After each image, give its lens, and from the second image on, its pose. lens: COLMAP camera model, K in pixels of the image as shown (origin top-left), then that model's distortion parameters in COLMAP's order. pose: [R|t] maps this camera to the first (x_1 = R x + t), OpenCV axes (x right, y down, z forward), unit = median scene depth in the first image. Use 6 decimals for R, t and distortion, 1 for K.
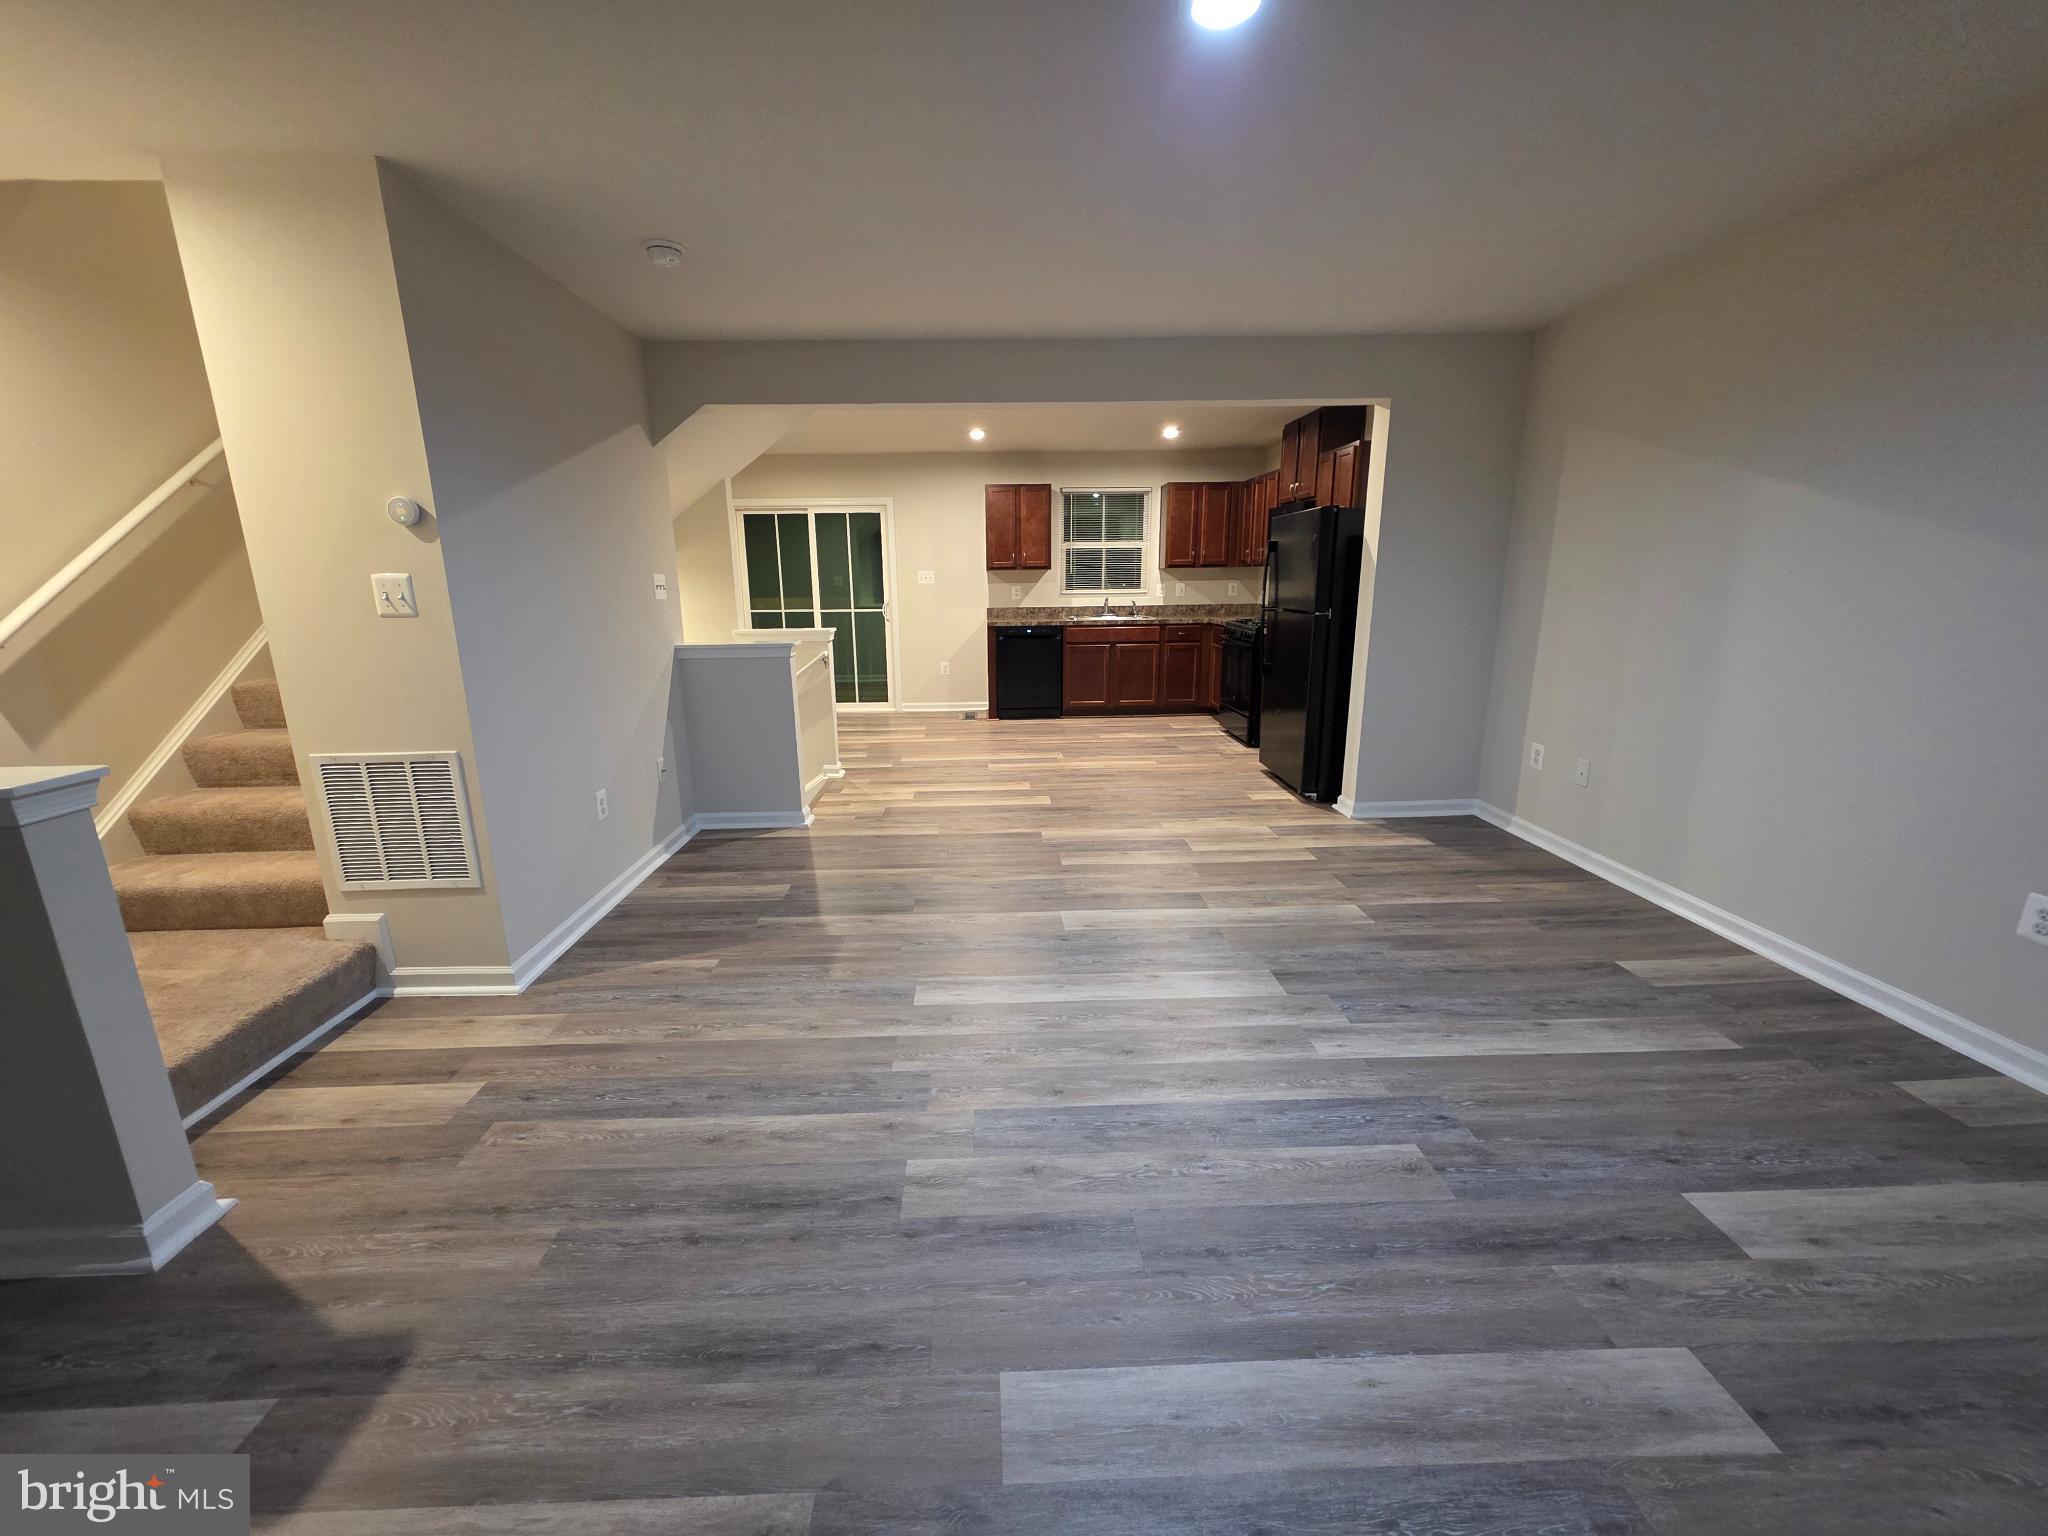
lens RADIAL K [[802.9, 0, 999.2], [0, 802.9, 767.2], [0, 0, 1]] dist [0.000224, 0.000013]
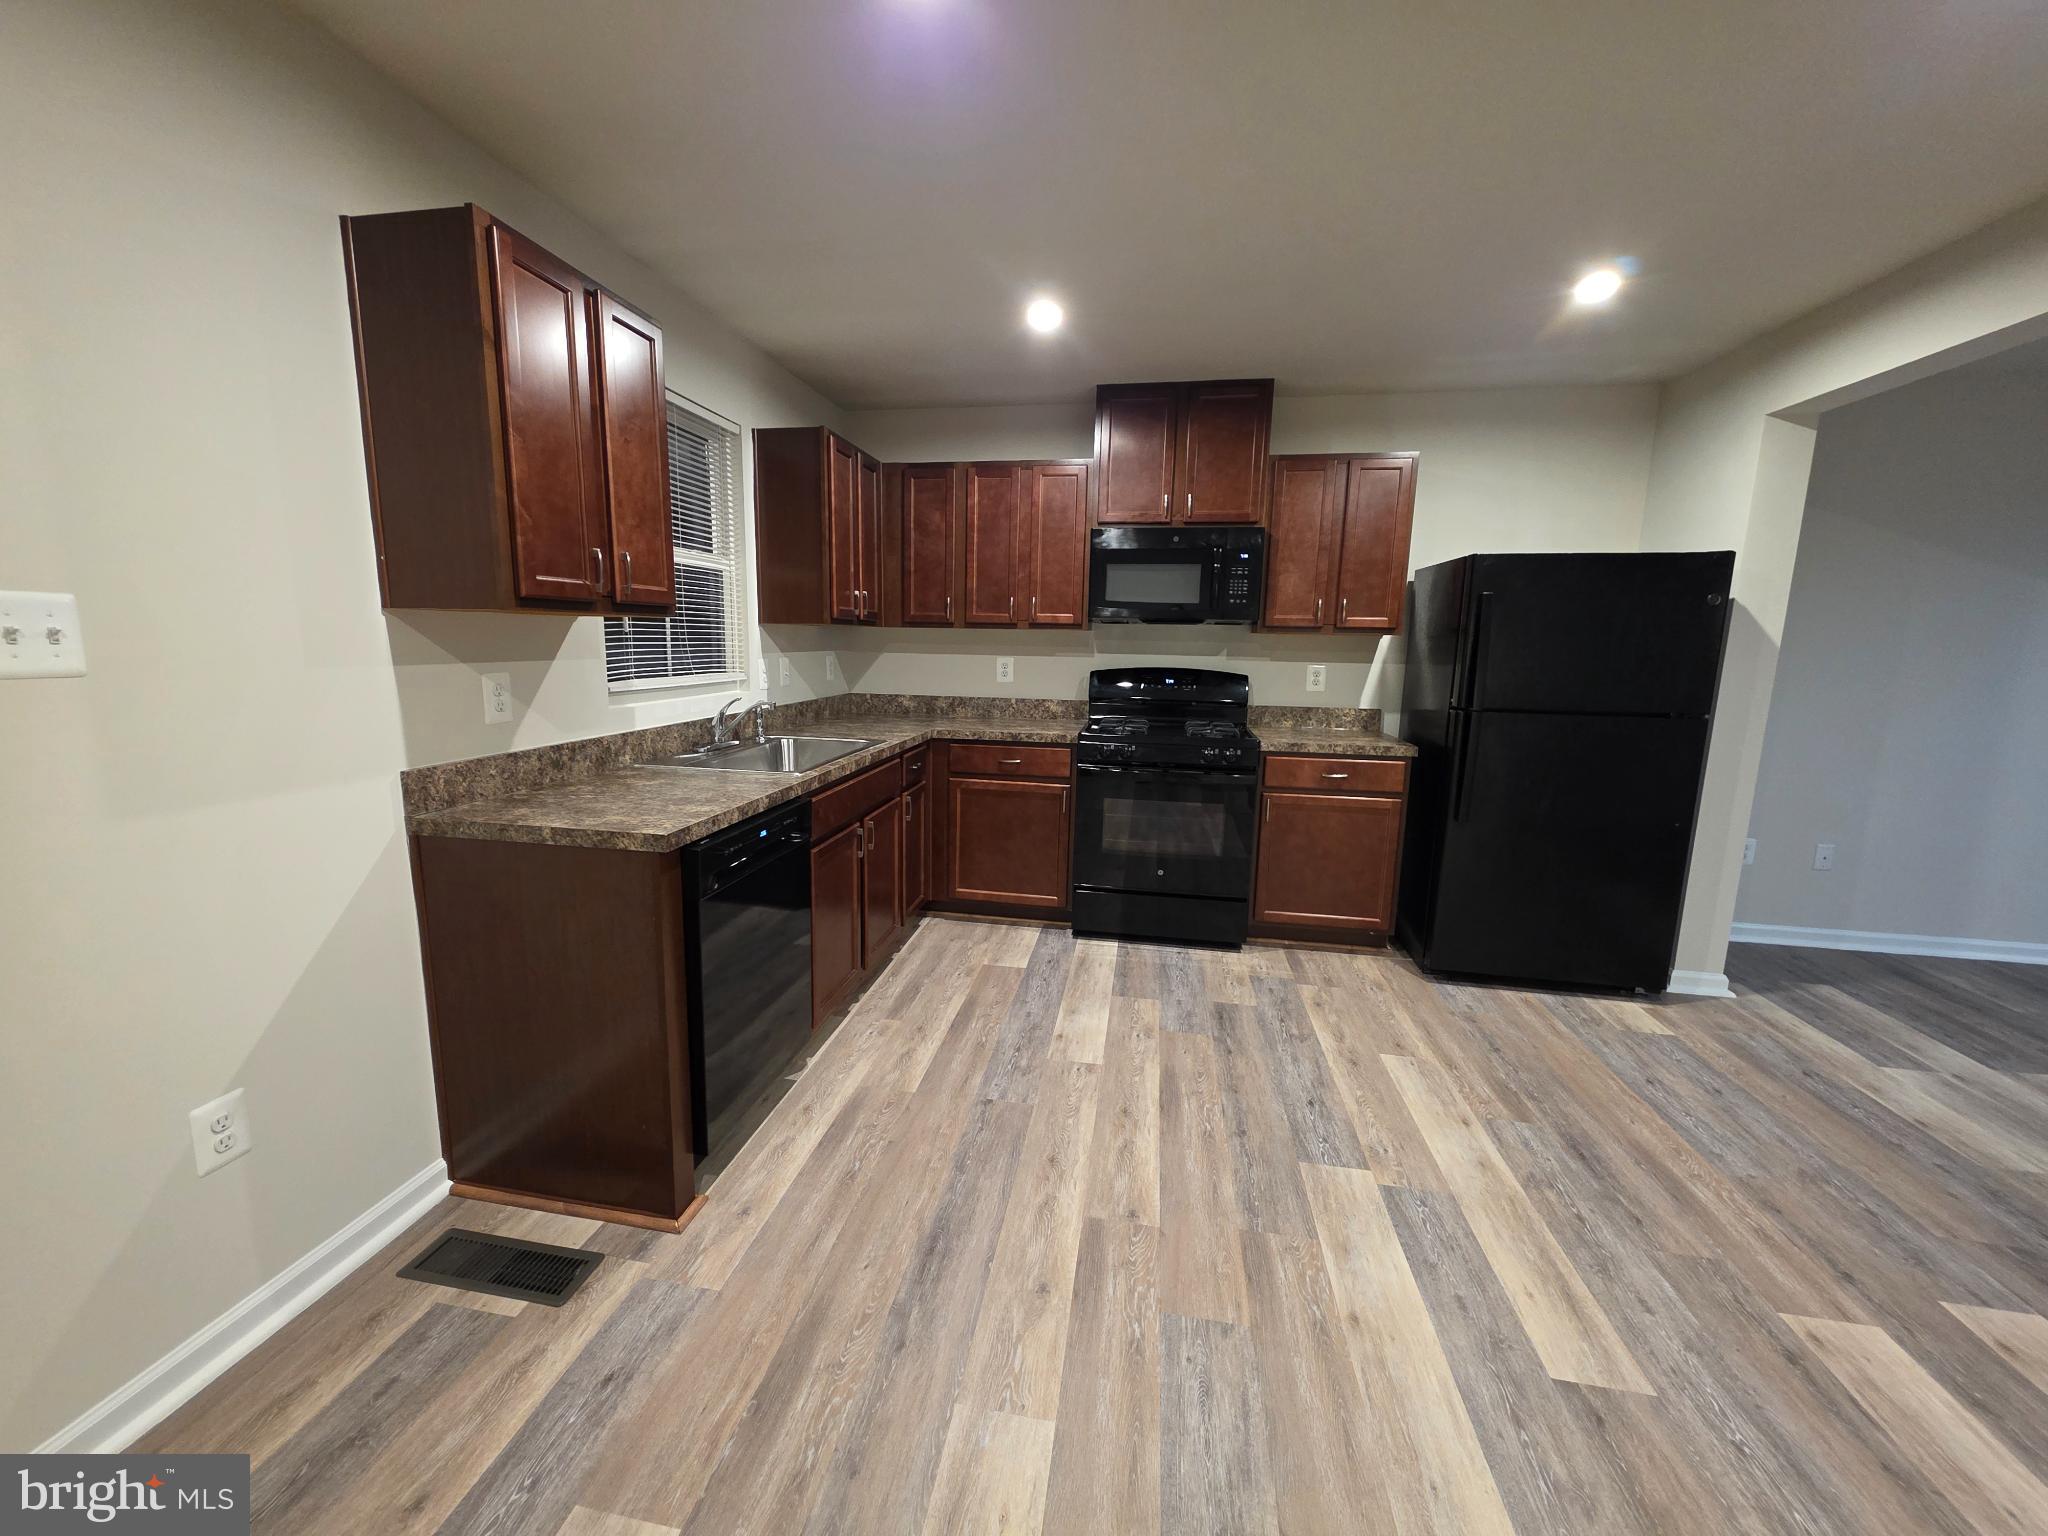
lens RADIAL K [[802.9, 0, 999.2], [0, 802.9, 767.2], [0, 0, 1]] dist [0.000224, 0.000013]
pose [[0.217621, -0.137267, 0.966333, -0.233176], [0.209853, 0.973487, 0.091024, -0.218169], [-0.953207, 0.182979, 0.240657, 0.927490]]
